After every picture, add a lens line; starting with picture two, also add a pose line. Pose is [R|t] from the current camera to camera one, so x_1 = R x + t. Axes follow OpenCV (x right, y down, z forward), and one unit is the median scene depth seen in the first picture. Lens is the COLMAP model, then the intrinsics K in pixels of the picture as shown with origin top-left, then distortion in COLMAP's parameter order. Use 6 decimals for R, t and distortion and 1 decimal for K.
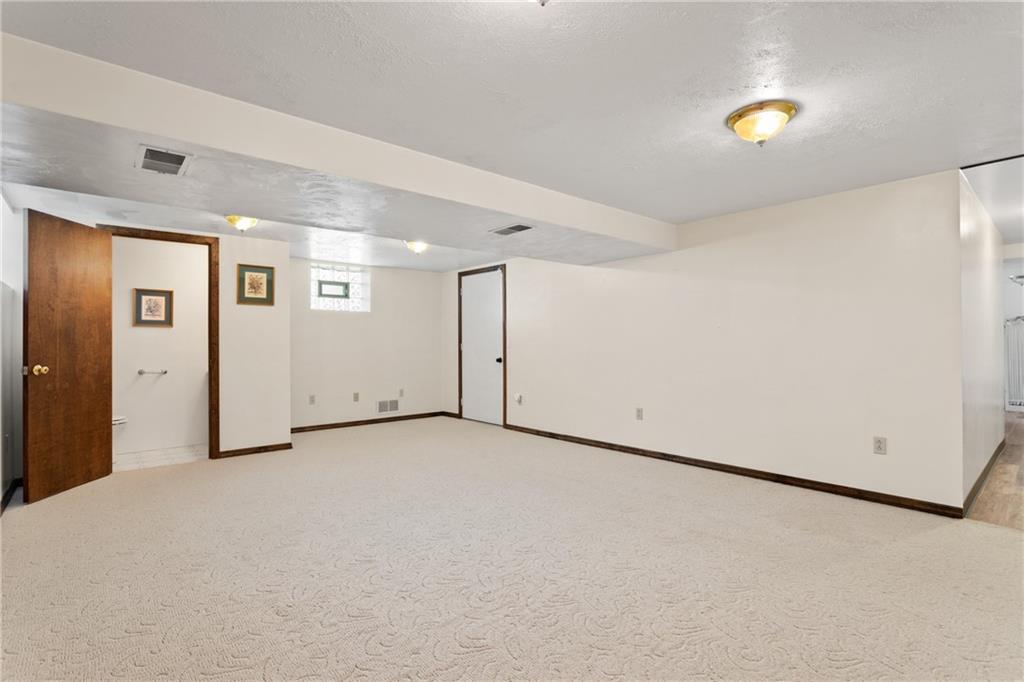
lens RADIAL K [[493.9, 0, 512.9], [0, 493.9, 340.4], [0, 0, 1]] dist [-0.013456, 0.003092]
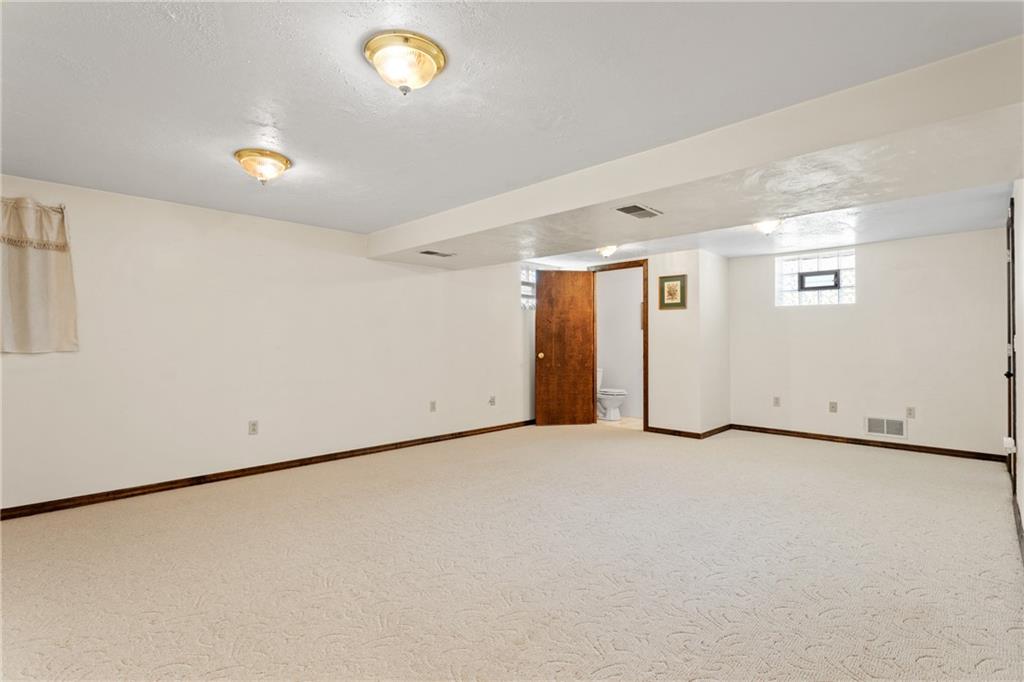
lens RADIAL K [[493.9, 0, 513.1], [0, 493.9, 339.3], [0, 0, 1]] dist [-0.013456, 0.003092]
pose [[0.067719, -0.000405, -0.997704, 0.636693], [0.002483, 0.999997, -0.000238, -0.000437], [0.997701, -0.002461, 0.067720, 0.545190]]
